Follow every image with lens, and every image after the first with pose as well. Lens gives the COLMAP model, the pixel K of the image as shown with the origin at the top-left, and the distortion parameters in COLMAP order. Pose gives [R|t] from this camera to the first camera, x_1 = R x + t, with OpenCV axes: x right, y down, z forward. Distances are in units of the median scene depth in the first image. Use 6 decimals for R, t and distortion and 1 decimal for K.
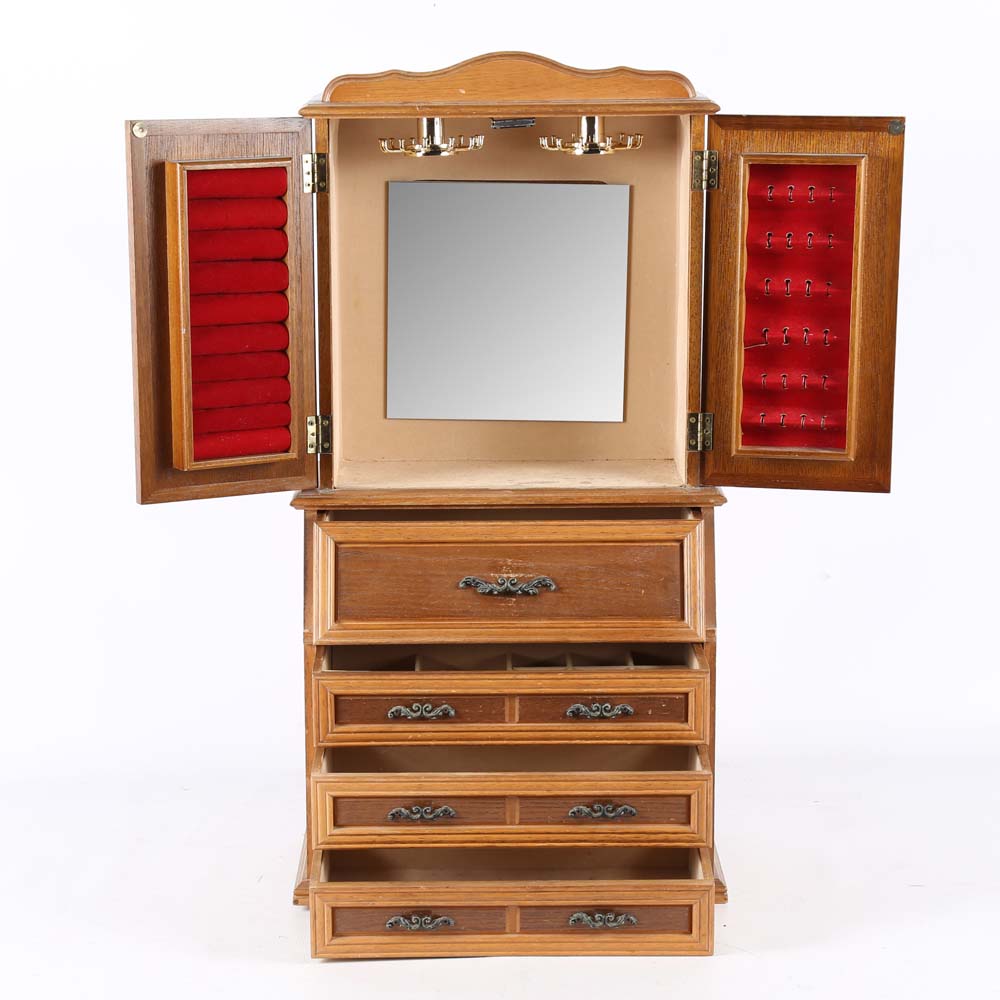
lens RADIAL K [[2144.4, 0, 499.5], [0, 2144.4, 448.7], [0, 0, 1]] dist [0.035329, 0.160415]
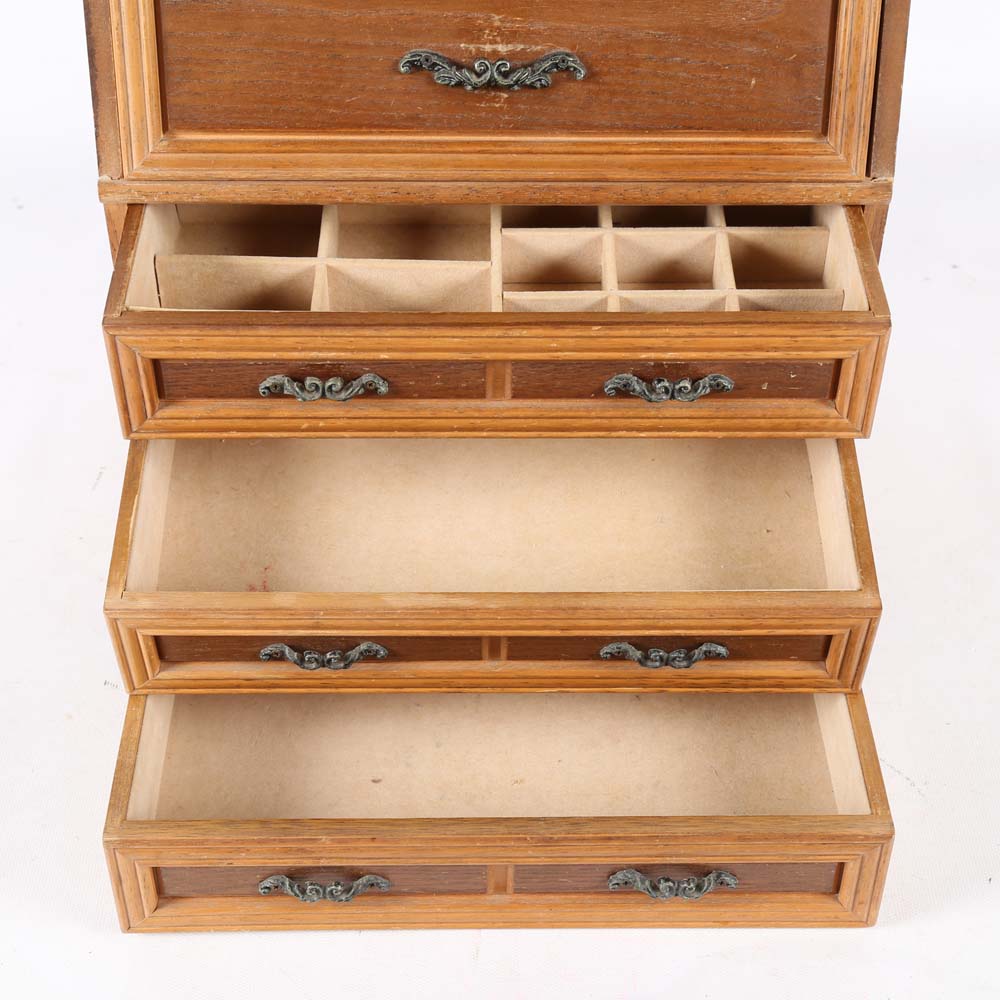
lens RADIAL K [[1961.6, 0, 495.7], [0, 1961.6, 571.8], [0, 0, 1]] dist [0.020943, 0.224070]
pose [[0.999898, 0.007743, 0.012039, -0.000293], [-0.012892, 0.852611, 0.522387, -0.080428], [-0.006220, -0.522488, 0.852624, 0.532696]]
